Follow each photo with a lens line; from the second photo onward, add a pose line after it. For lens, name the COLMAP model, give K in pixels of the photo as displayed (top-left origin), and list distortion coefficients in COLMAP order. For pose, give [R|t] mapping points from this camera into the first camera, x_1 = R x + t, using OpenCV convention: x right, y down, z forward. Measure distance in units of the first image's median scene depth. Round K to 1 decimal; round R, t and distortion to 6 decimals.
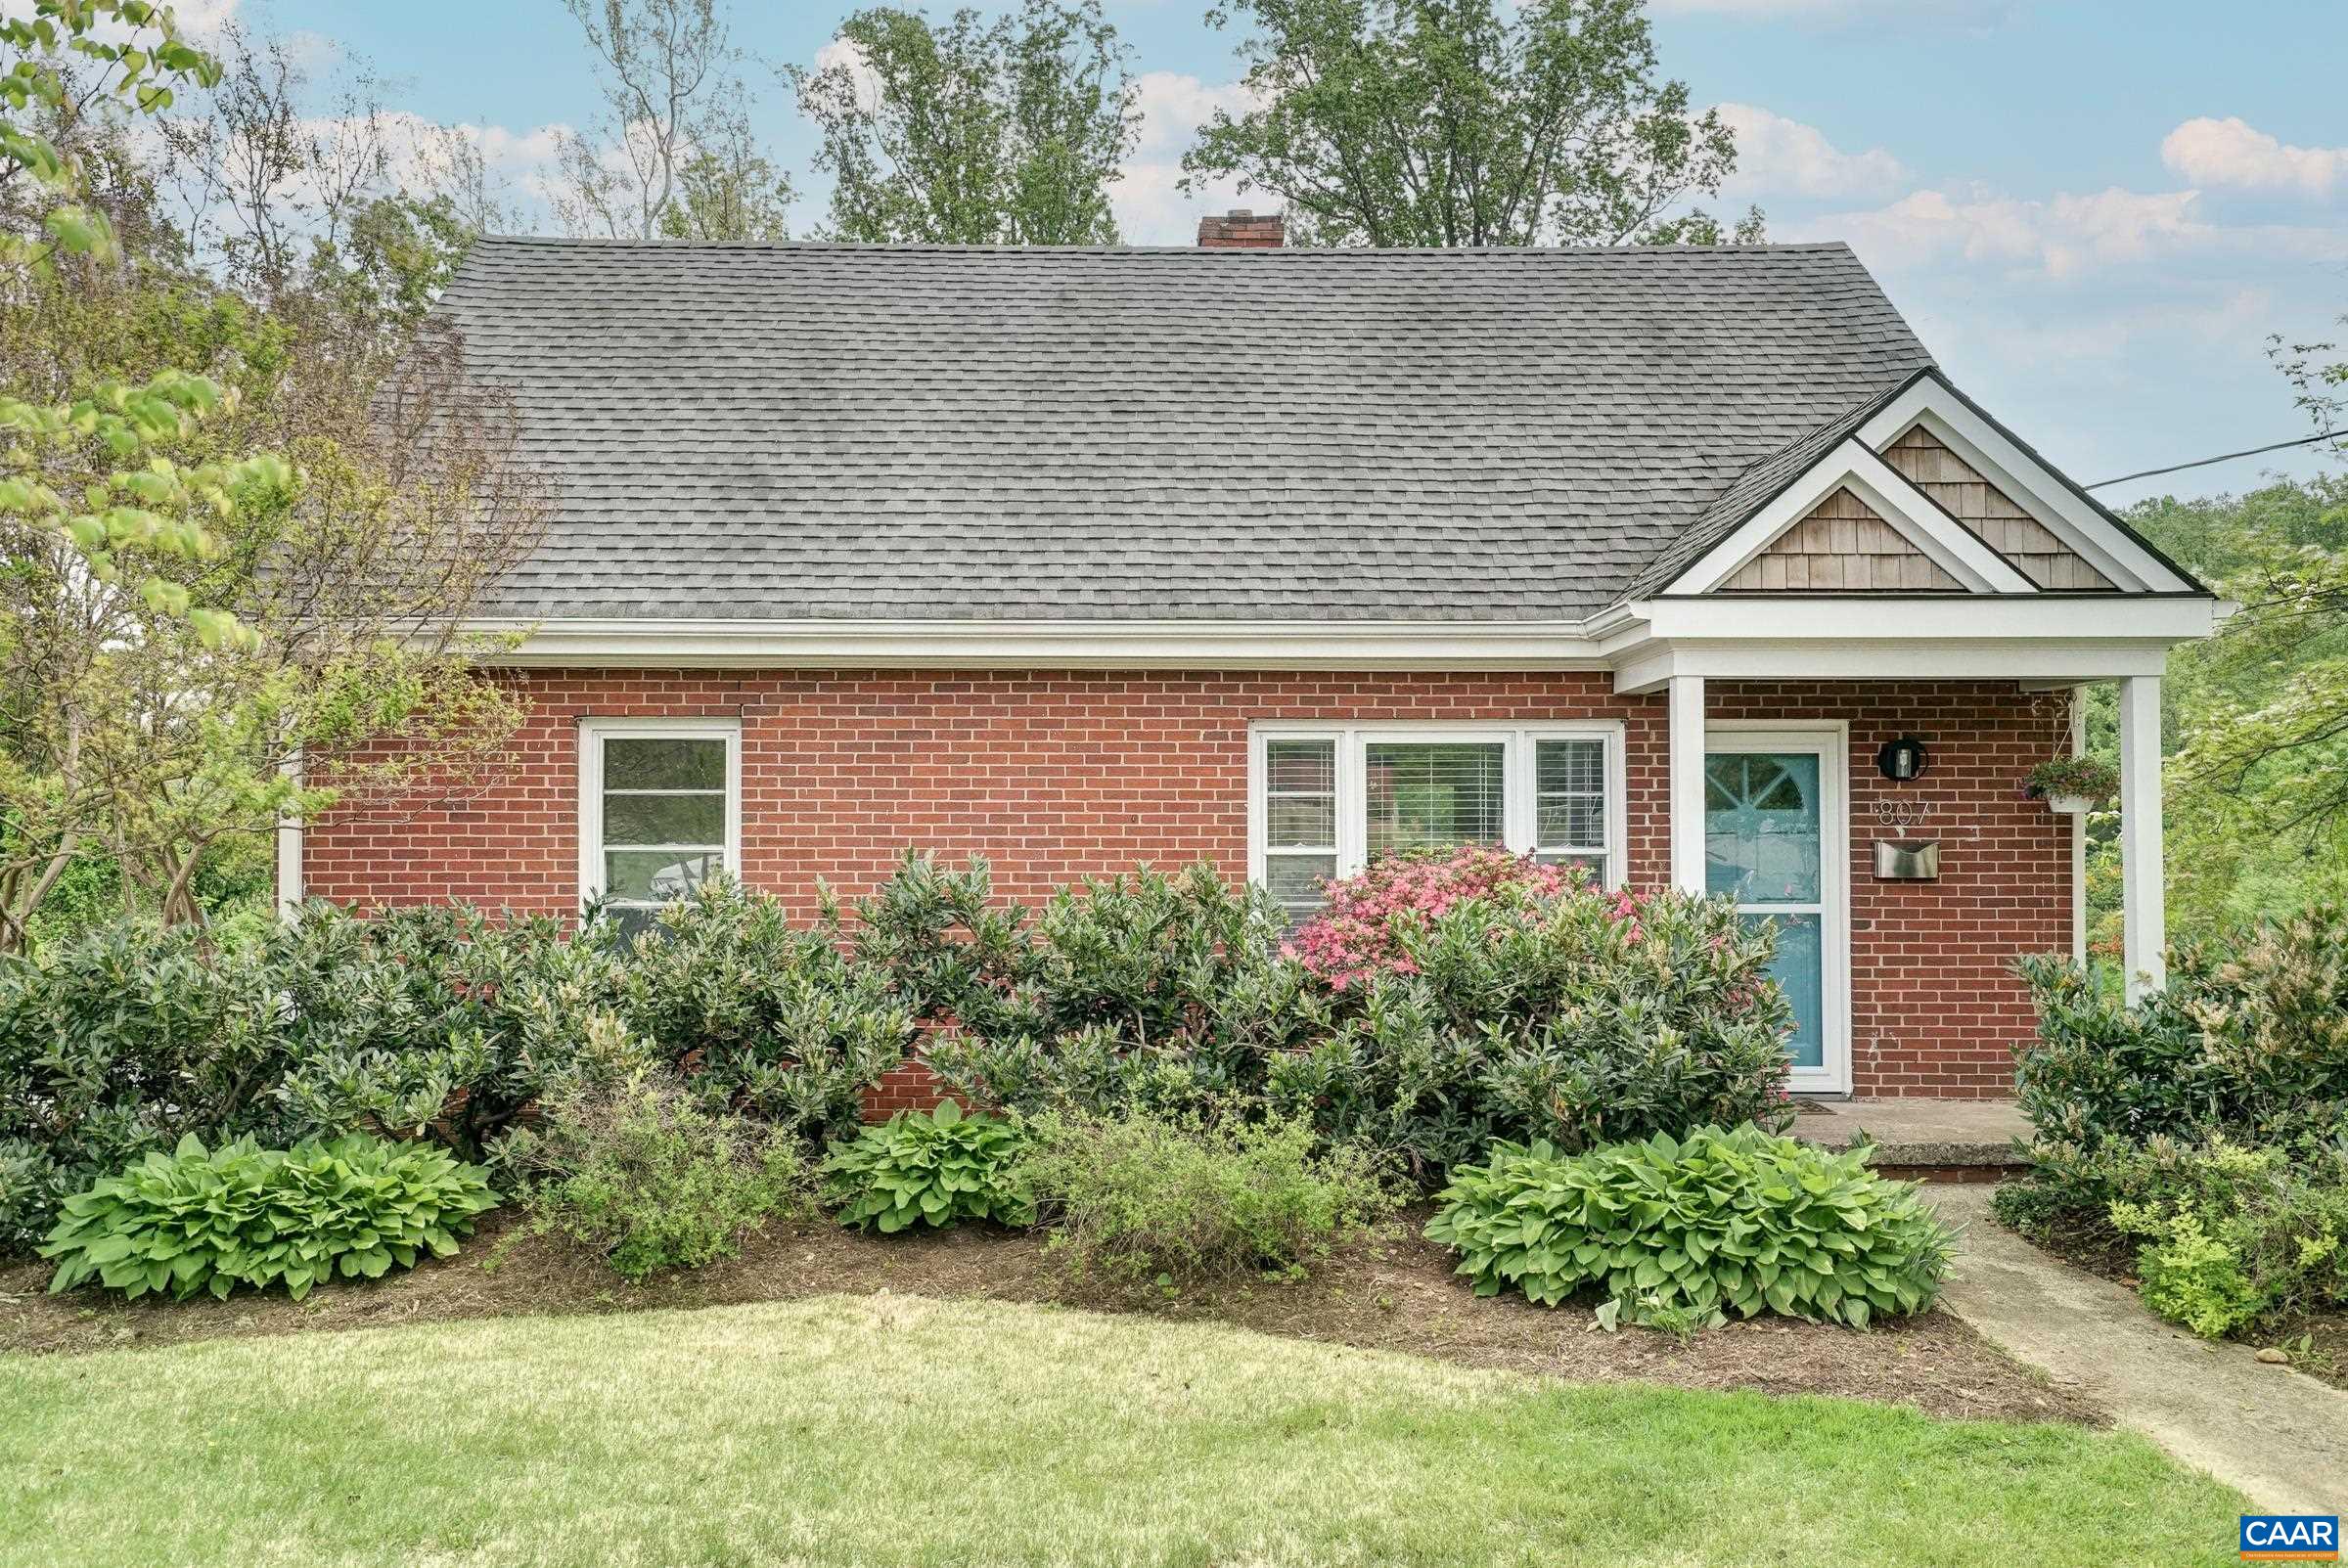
lens RADIAL K [[1986.1, 0, 1177.1], [0, 1986.1, 783.2], [0, 0, 1]] dist [0.039274, 0.009434]
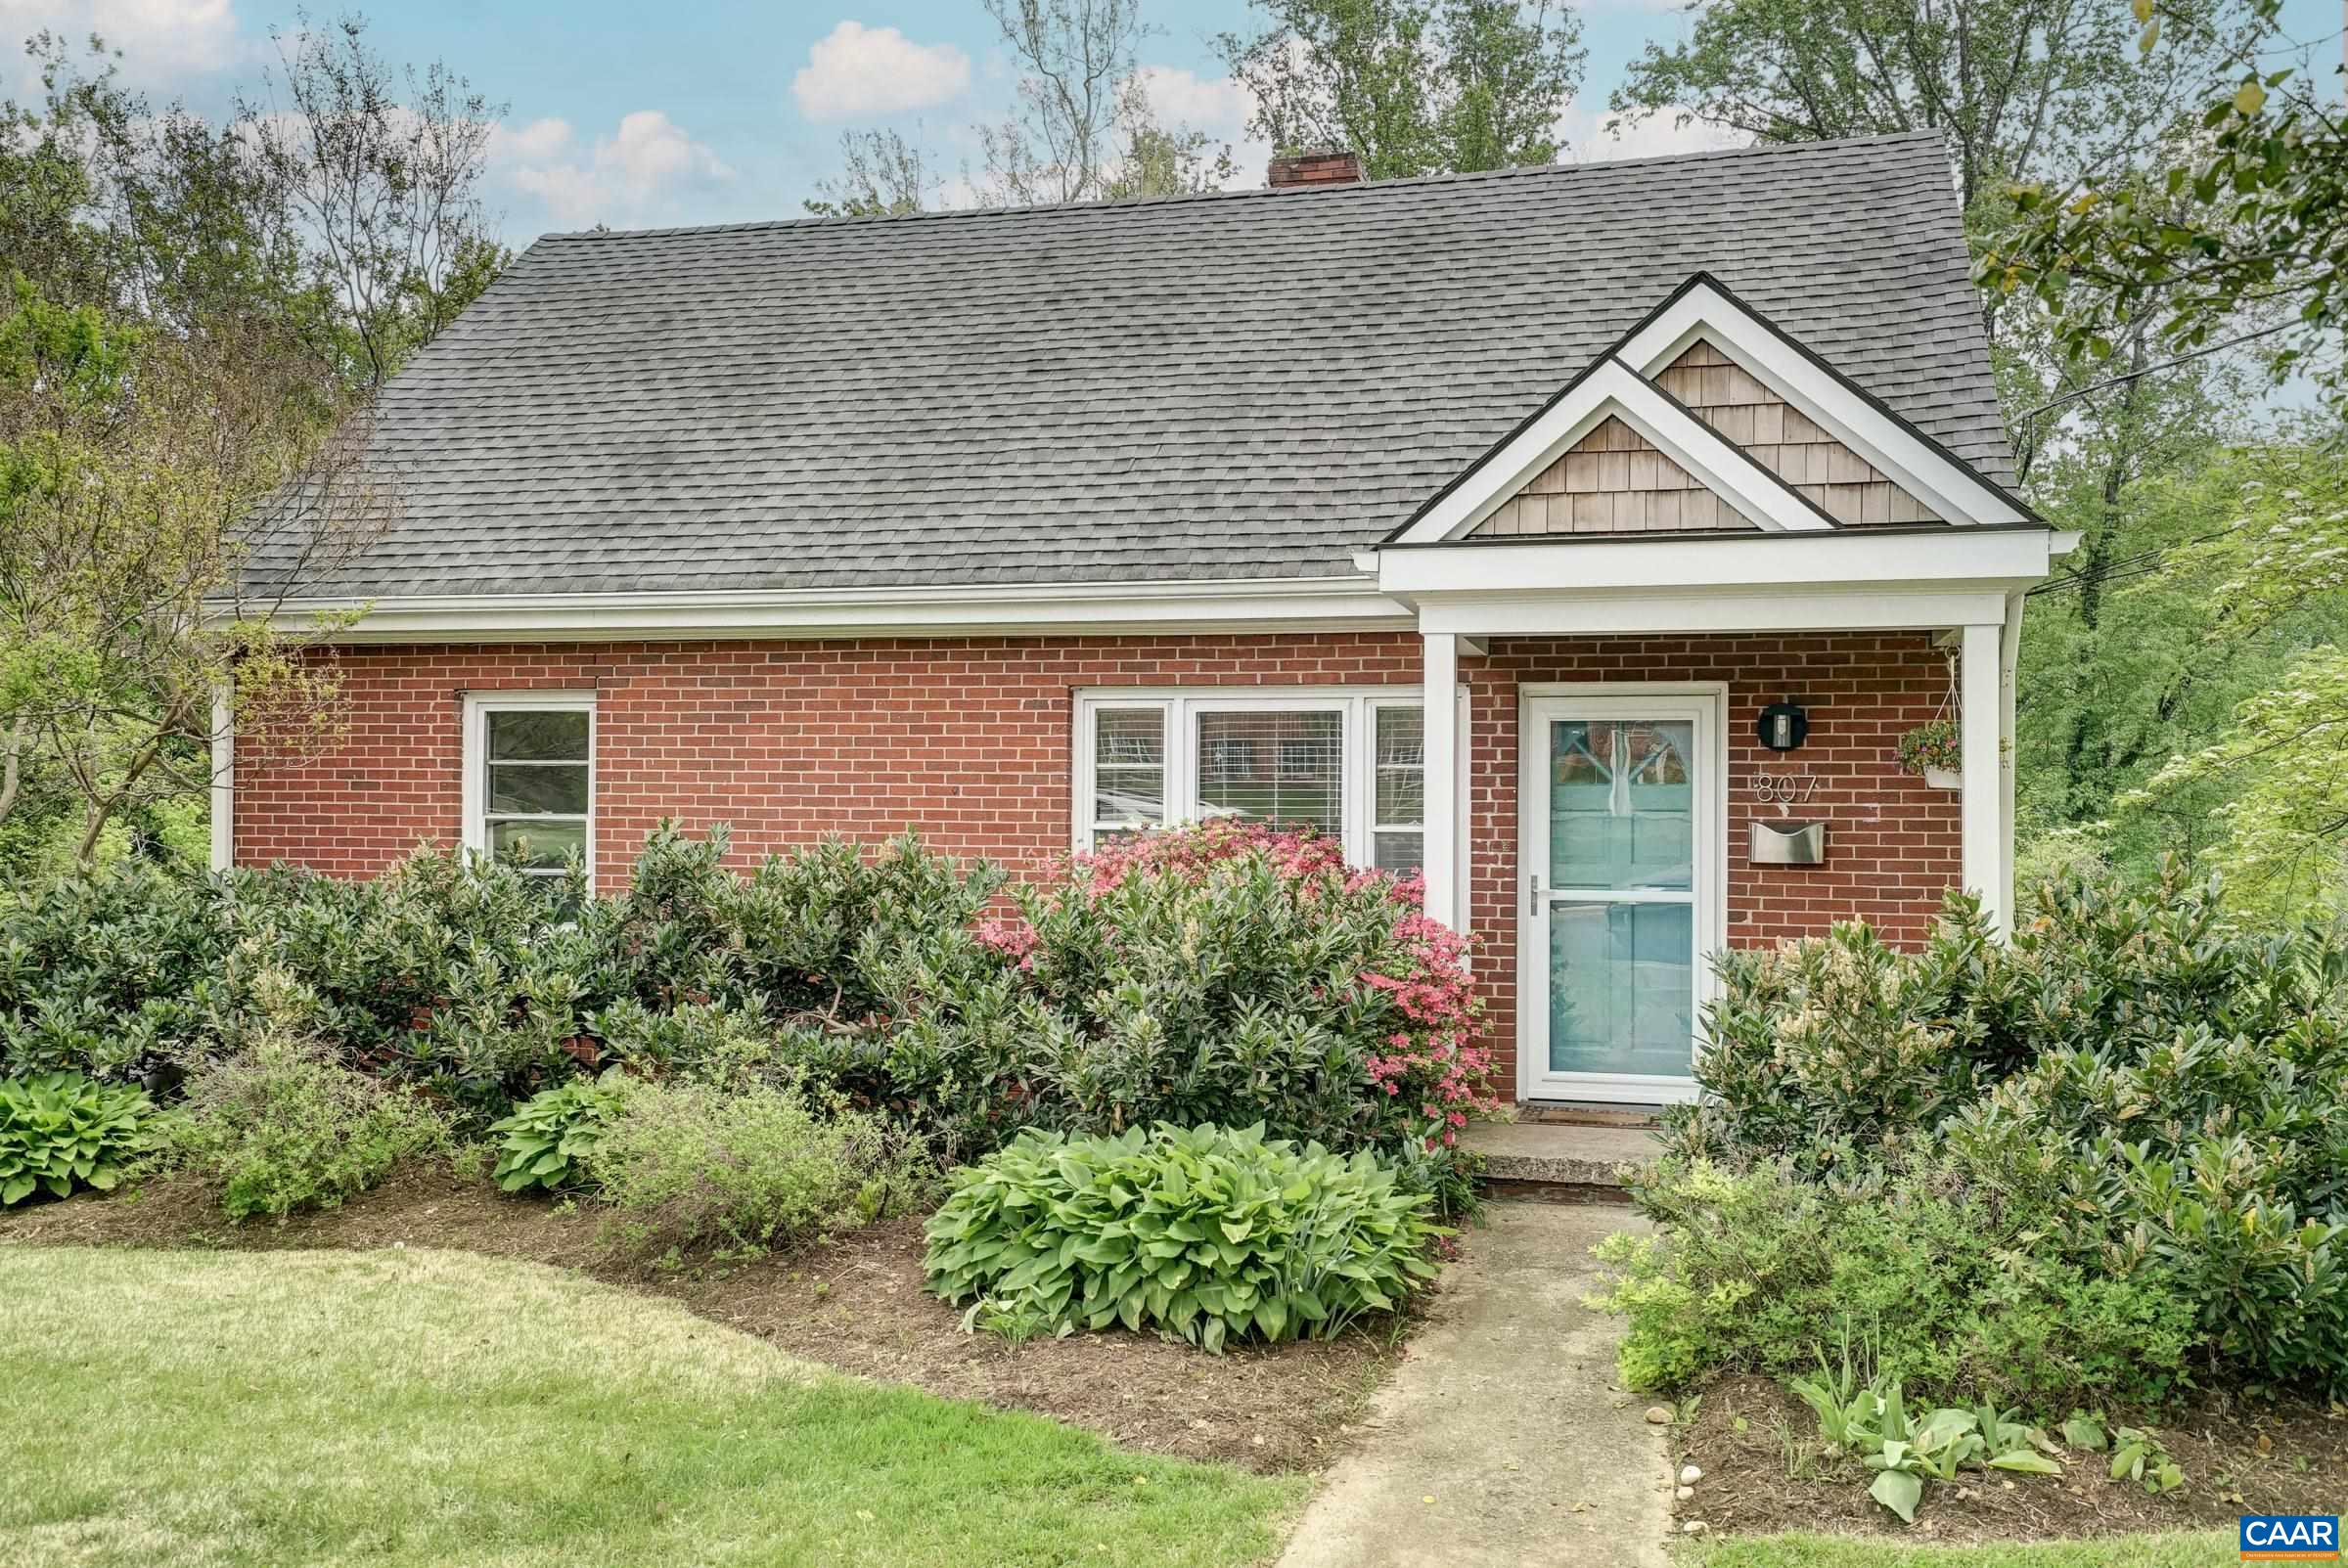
lens RADIAL K [[2060.2, 0, 1174.0], [0, 2060.2, 784.0], [0, 0, 1]] dist [0.042938, 0.007908]
pose [[0.959195, 0.004154, -0.282713, 0.364984], [-0.002076, 0.999969, 0.007649, 0.006649], [0.282736, -0.006750, 0.959174, 0.065067]]
